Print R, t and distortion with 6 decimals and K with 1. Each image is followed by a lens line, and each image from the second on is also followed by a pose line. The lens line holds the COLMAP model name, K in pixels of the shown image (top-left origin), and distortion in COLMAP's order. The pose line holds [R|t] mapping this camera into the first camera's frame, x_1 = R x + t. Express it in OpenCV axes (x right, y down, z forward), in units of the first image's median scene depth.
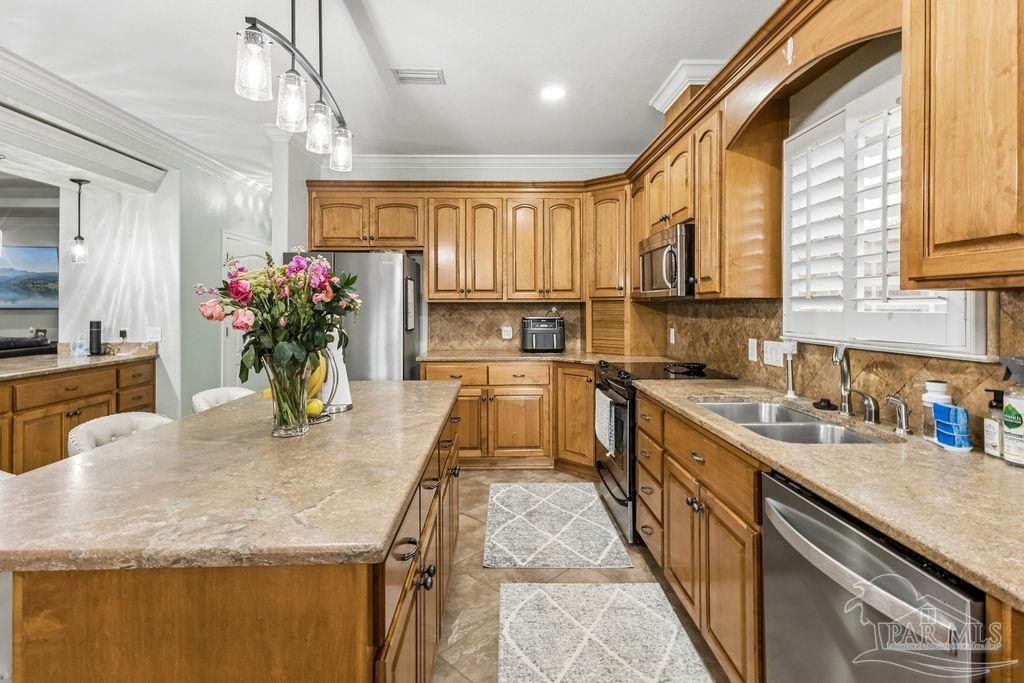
lens RADIAL K [[484.5, 0, 510.1], [0, 484.5, 306.3], [0, 0, 1]] dist [0.002175, 0.000322]
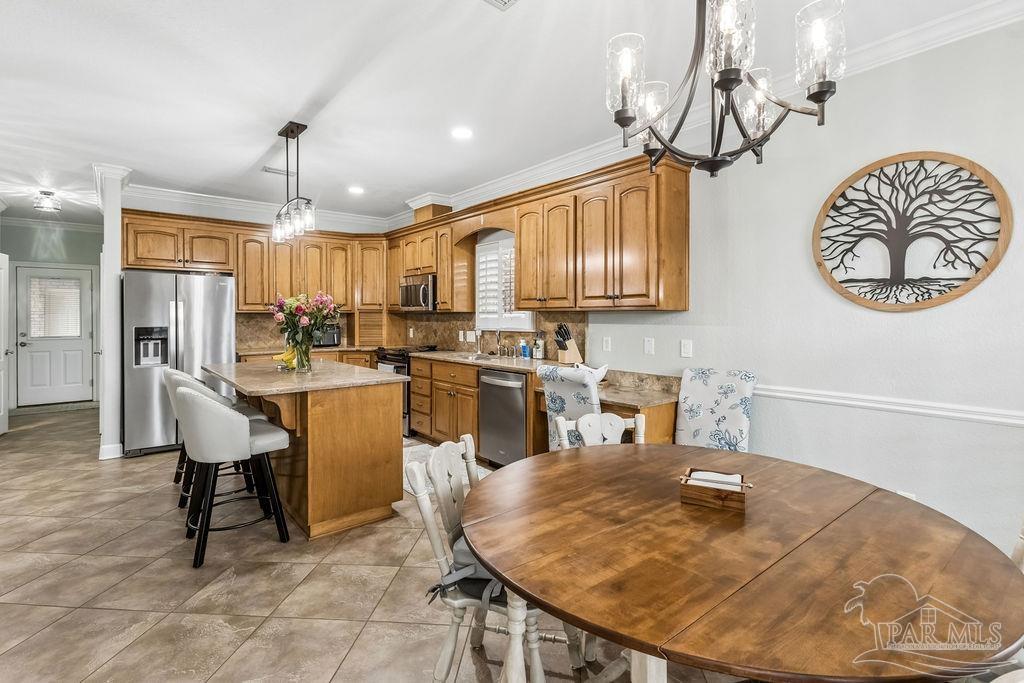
lens RADIAL K [[484.5, 0, 513.4], [0, 484.5, 320.6], [0, 0, 1]] dist [0.002175, 0.000322]
pose [[0.783504, -0.005198, 0.621365, -0.691060], [-0.001361, 0.999948, 0.010081, -0.000279], [-0.621386, -0.008744, 0.783456, -0.874944]]
